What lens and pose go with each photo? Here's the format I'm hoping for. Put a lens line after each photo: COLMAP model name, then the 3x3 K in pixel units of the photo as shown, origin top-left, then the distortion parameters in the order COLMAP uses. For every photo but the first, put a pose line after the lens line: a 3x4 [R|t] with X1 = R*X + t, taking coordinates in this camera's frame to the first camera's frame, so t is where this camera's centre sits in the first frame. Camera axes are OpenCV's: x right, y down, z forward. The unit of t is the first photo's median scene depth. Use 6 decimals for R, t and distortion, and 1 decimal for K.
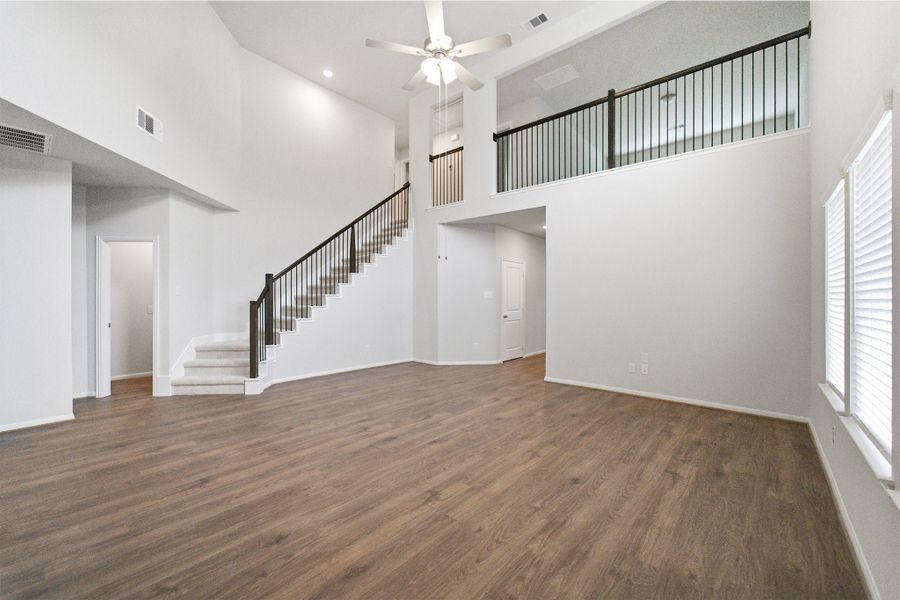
lens RADIAL K [[367.8, 0, 446.2], [0, 367.8, 300.5], [0, 0, 1]] dist [-0.010764, 0.000345]
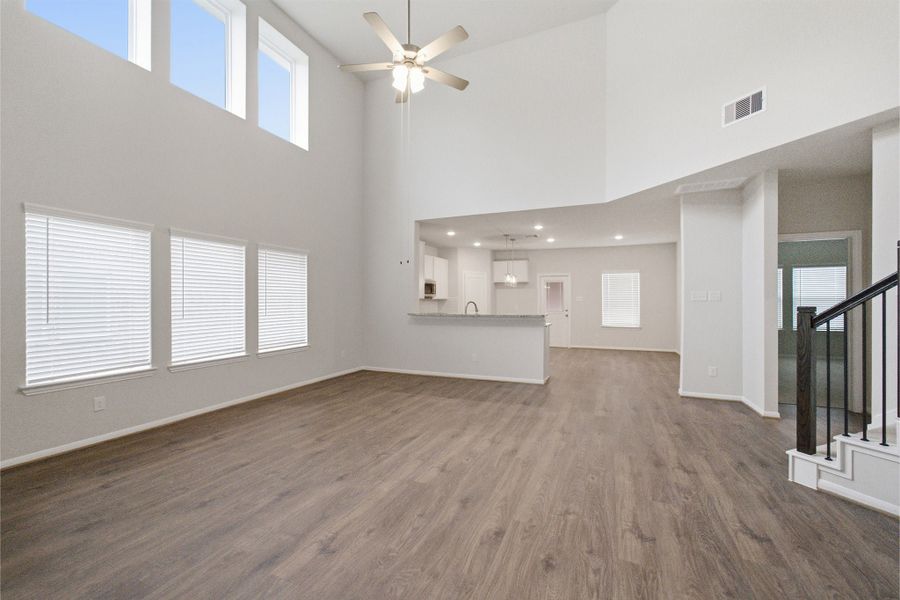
lens RADIAL K [[367.8, 0, 446.2], [0, 367.8, 300.5], [0, 0, 1]] dist [-0.010764, 0.000345]
pose [[-0.955630, -0.001195, -0.294567, 0.181266], [-0.001349, 0.999999, 0.000317, -0.008625], [0.294566, 0.000700, -0.955631, 1.976253]]
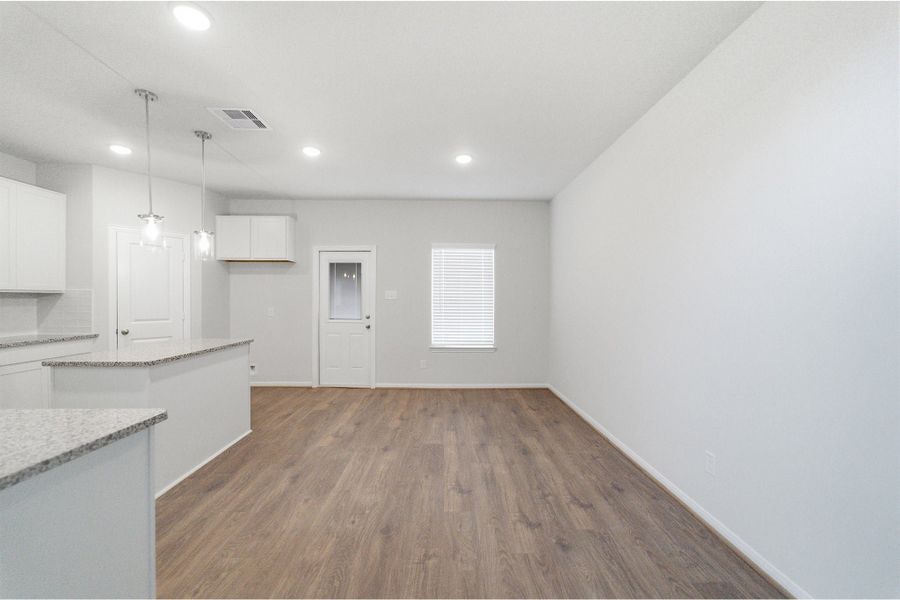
lens RADIAL K [[367.8, 0, 446.2], [0, 367.8, 300.5], [0, 0, 1]] dist [-0.010764, 0.000345]
pose [[-0.752637, -0.002434, -0.658431, -0.863212], [-0.008162, 0.999951, 0.005633, -0.010917], [0.658385, 0.009614, -0.752620, 0.797714]]
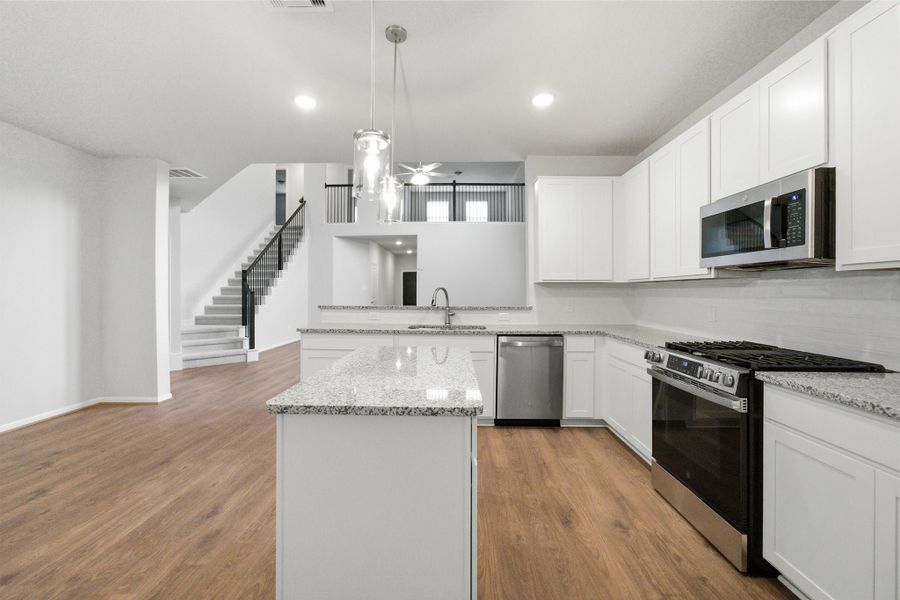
lens RADIAL K [[375.1, 0, 449.1], [0, 375.1, 289.7], [0, 0, 1]] dist [0.001248, 0.000180]
pose [[0.770251, 0.001003, 0.637740, -1.235986], [0.003035, 0.999982, -0.005239, 0.006661], [-0.637734, 0.005971, 0.770234, -0.749331]]
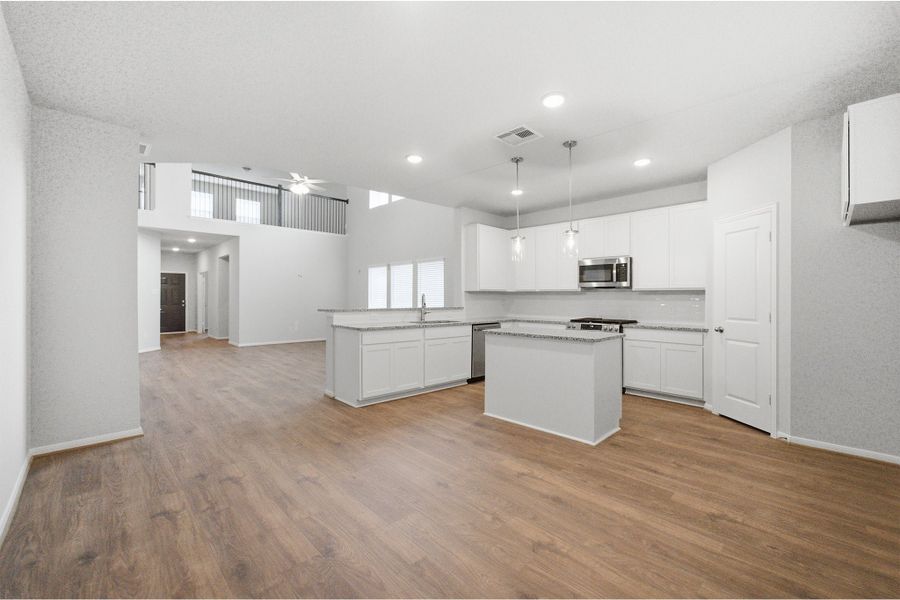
lens RADIAL K [[370.9, 0, 450.0], [0, 370.9, 300.0], [0, 0, 1]] dist [-0.001436, 0.000510]
pose [[0.091075, -0.010031, 0.995794, -2.091861], [0.001721, 0.999949, 0.009915, 0.003487], [-0.995843, 0.000811, 0.091088, -0.090881]]
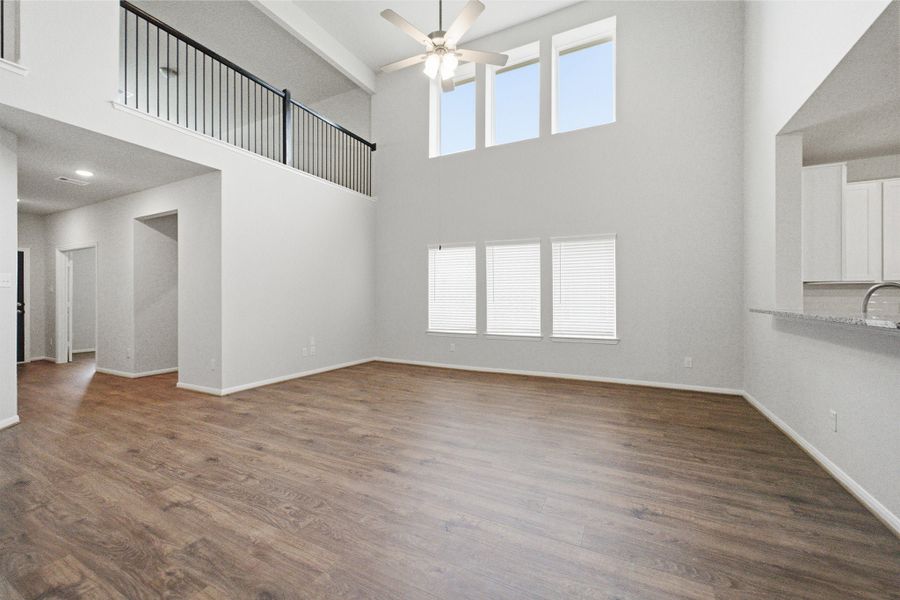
lens RADIAL K [[362.8, 0, 451.7], [0, 362.8, 302.3], [0, 0, 1]] dist [-0.010327, 0.000156]
pose [[-0.243665, -0.015362, 0.969738, -0.998390], [0.004067, 0.999850, 0.016862, 0.017982], [-0.969851, 0.008053, -0.243565, 1.198376]]
